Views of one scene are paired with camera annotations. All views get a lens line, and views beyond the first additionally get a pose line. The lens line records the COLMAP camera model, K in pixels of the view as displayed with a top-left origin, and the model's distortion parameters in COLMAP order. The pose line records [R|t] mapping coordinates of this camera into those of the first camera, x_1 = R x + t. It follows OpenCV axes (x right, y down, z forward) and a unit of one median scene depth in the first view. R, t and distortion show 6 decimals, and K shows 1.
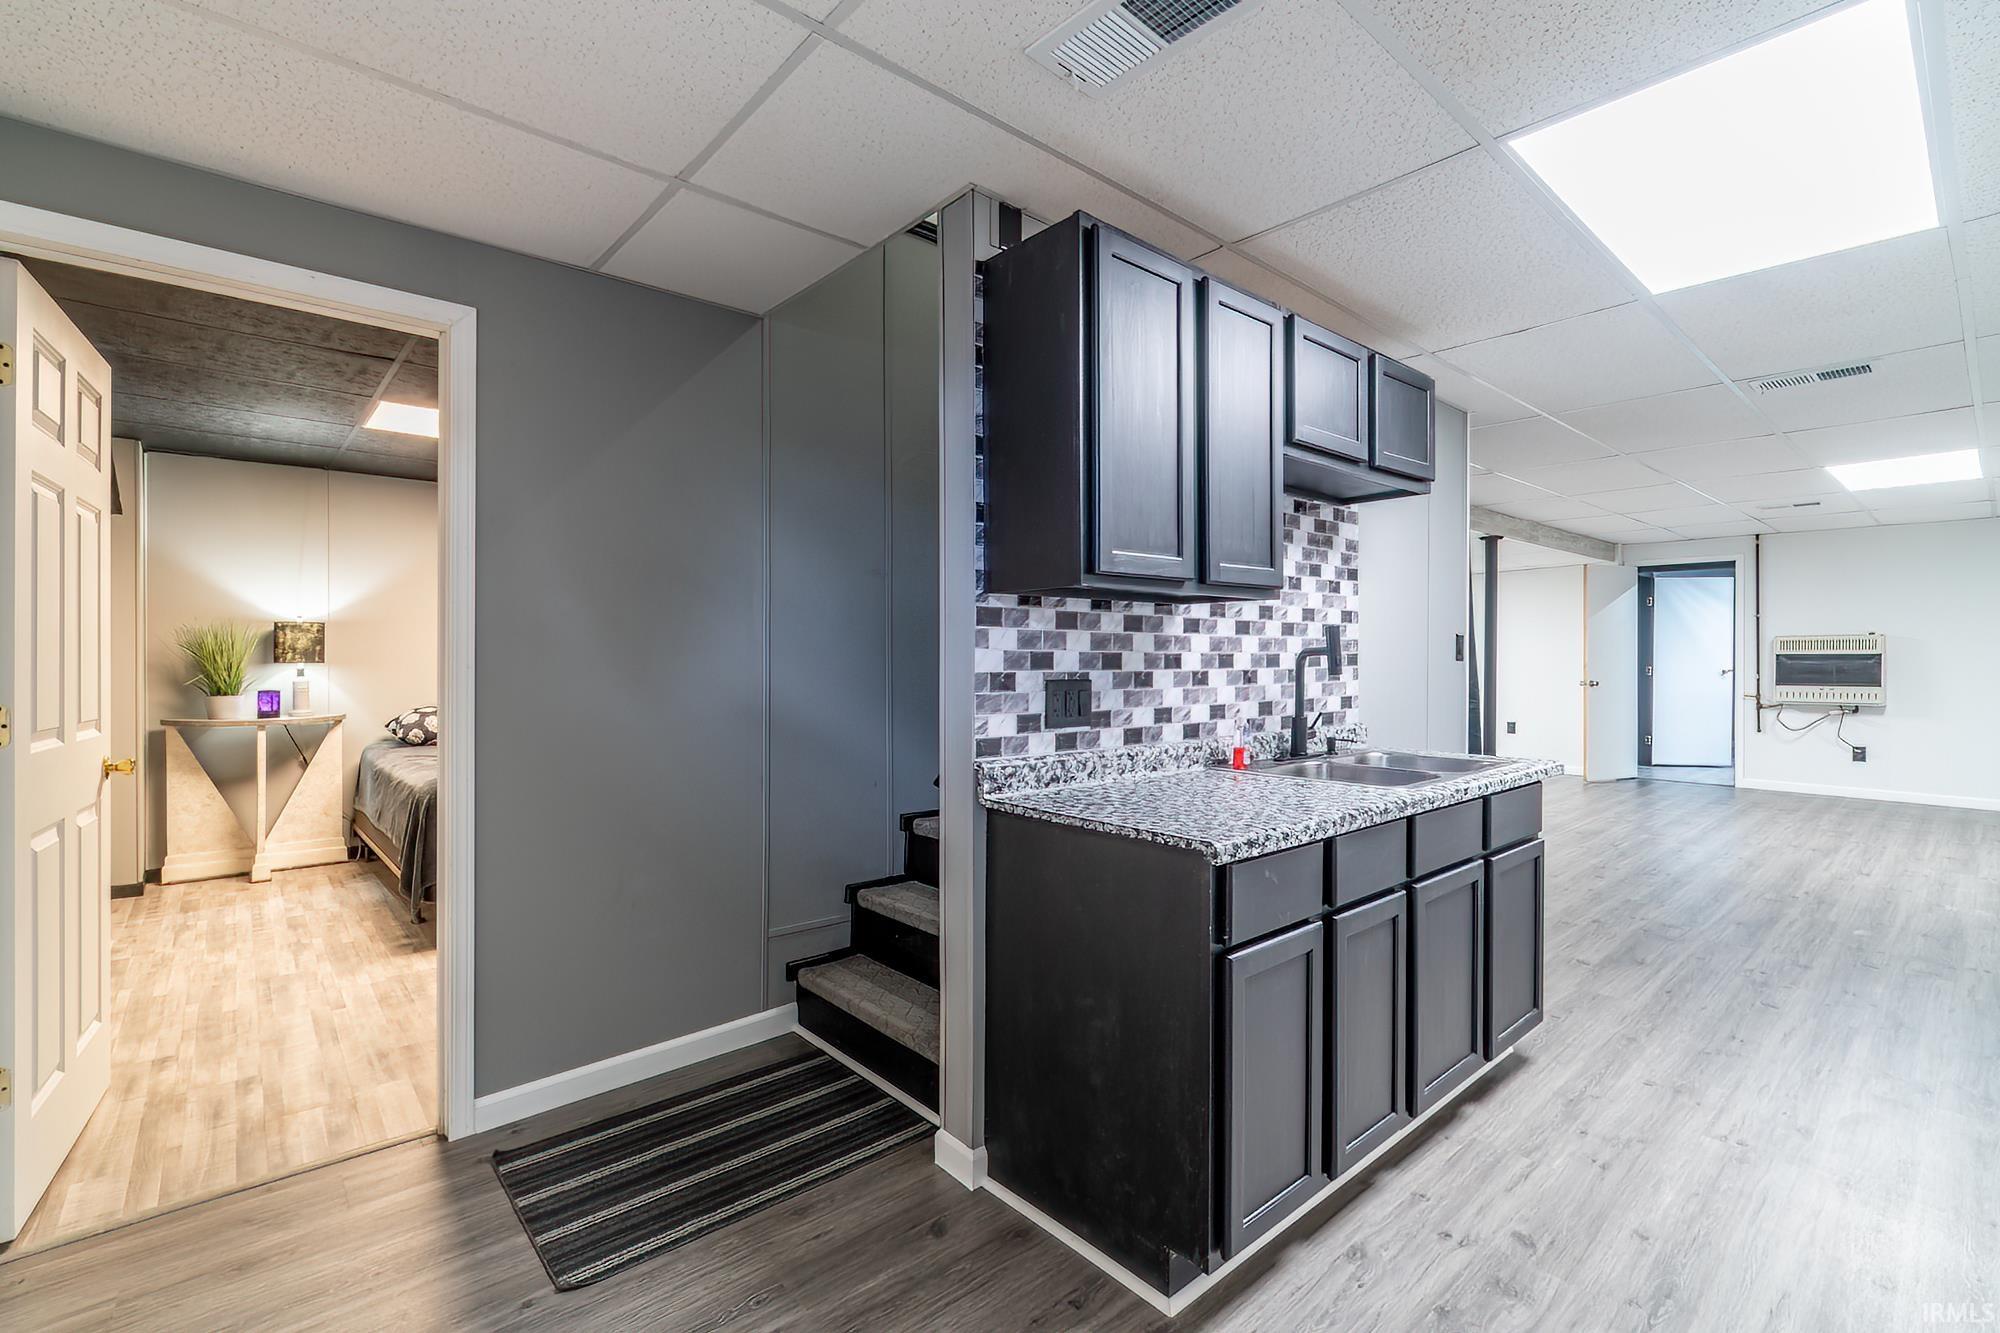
lens RADIAL K [[897.2, 0, 990.1], [0, 897.2, 660.2], [0, 0, 1]] dist [-0.004095, 0.000988]
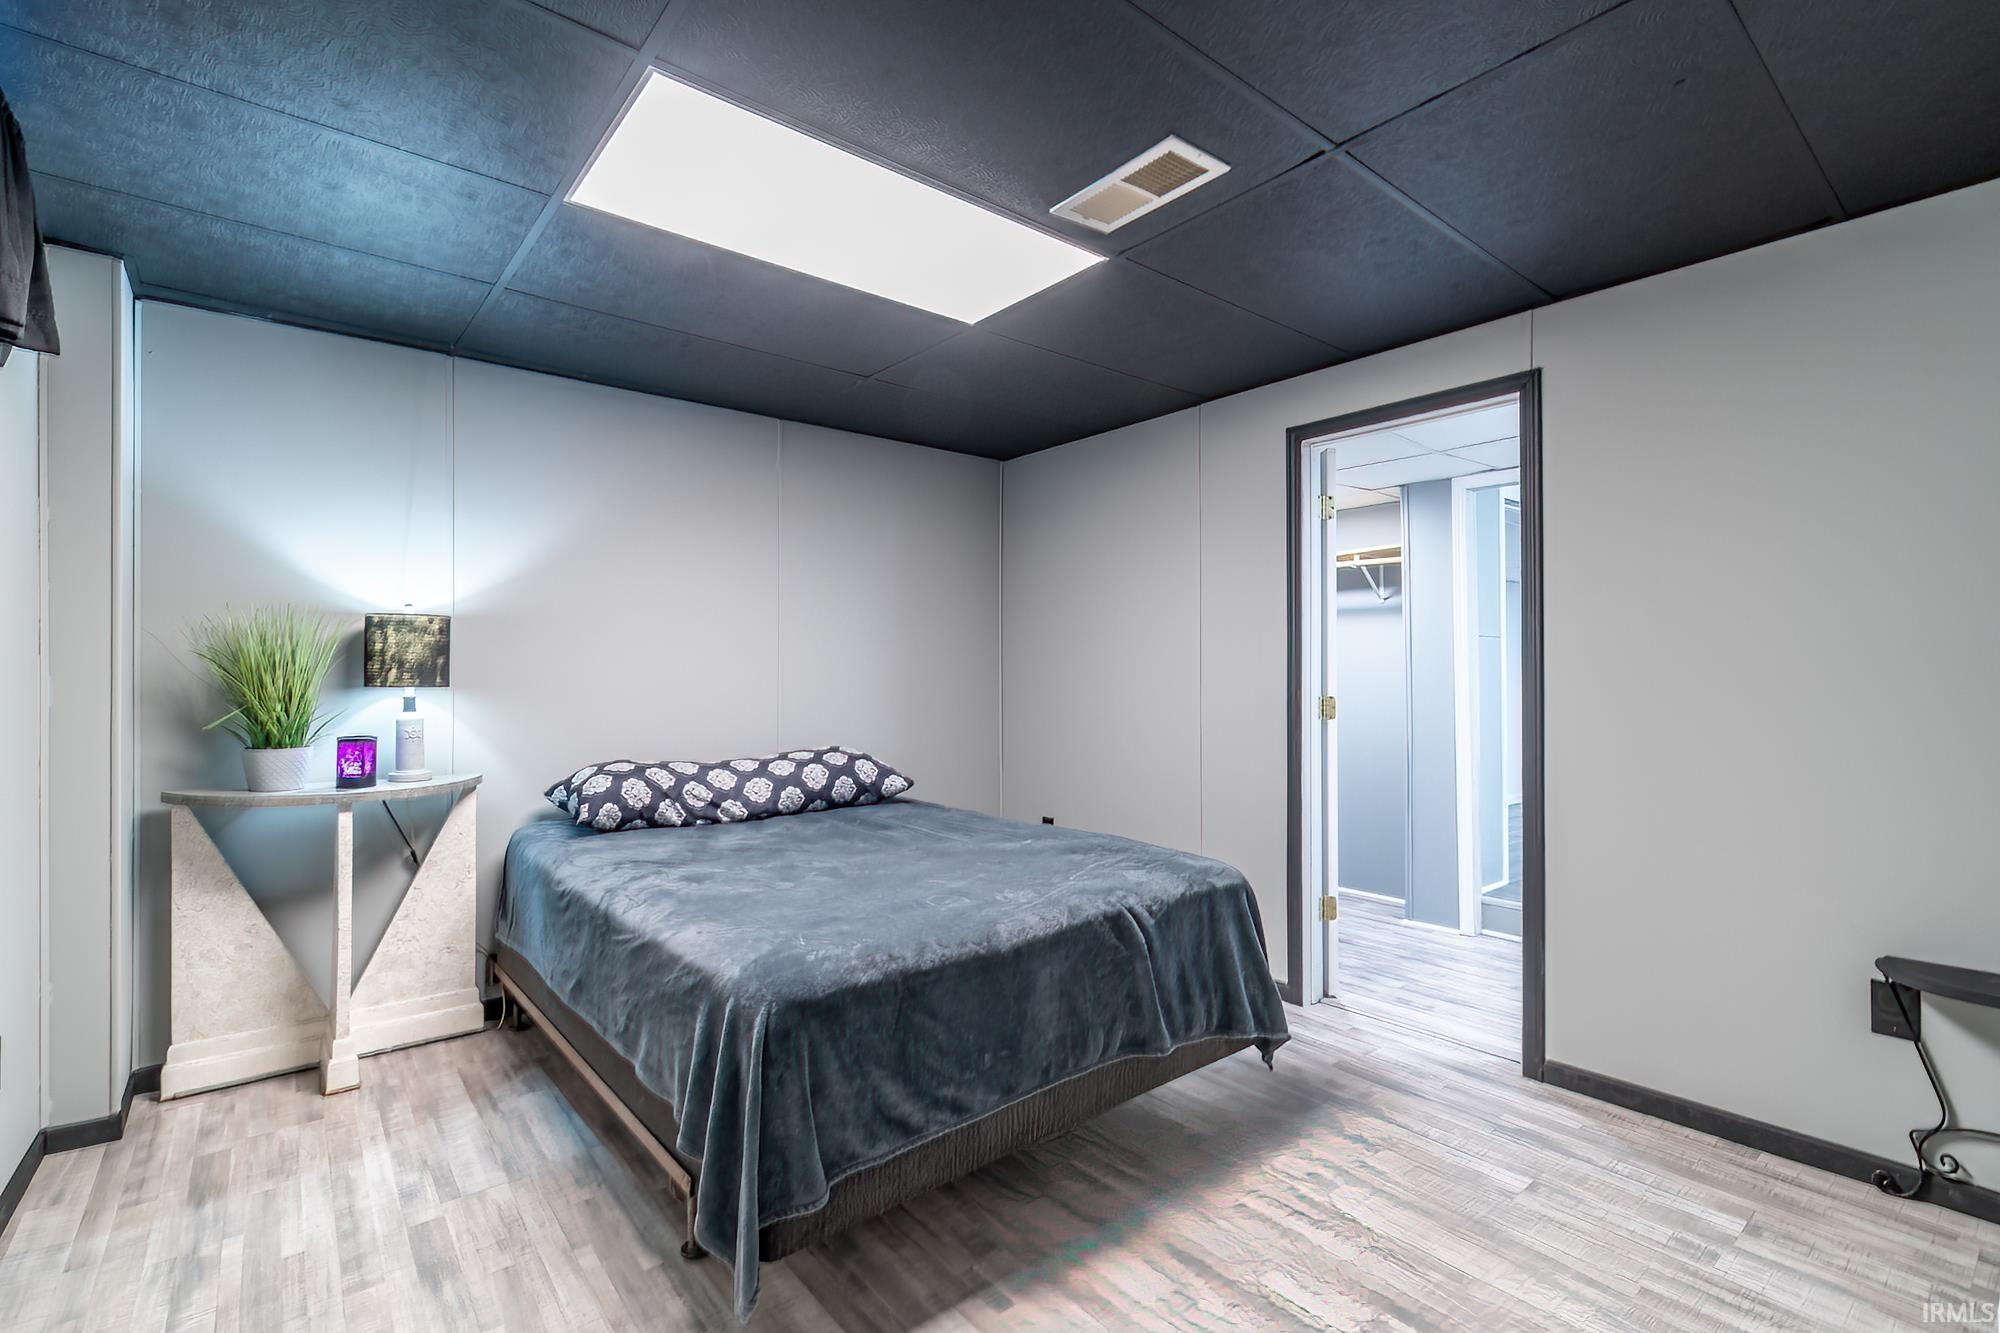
lens RADIAL K [[897.2, 0, 1010.0], [0, 897.2, 672.9], [0, 0, 1]] dist [-0.004095, 0.000988]
pose [[0.999878, 0.000788, -0.015581, -0.388338], [-0.000895, 0.999976, -0.006900, -0.002613], [0.015575, 0.006913, 0.999855, 0.446603]]
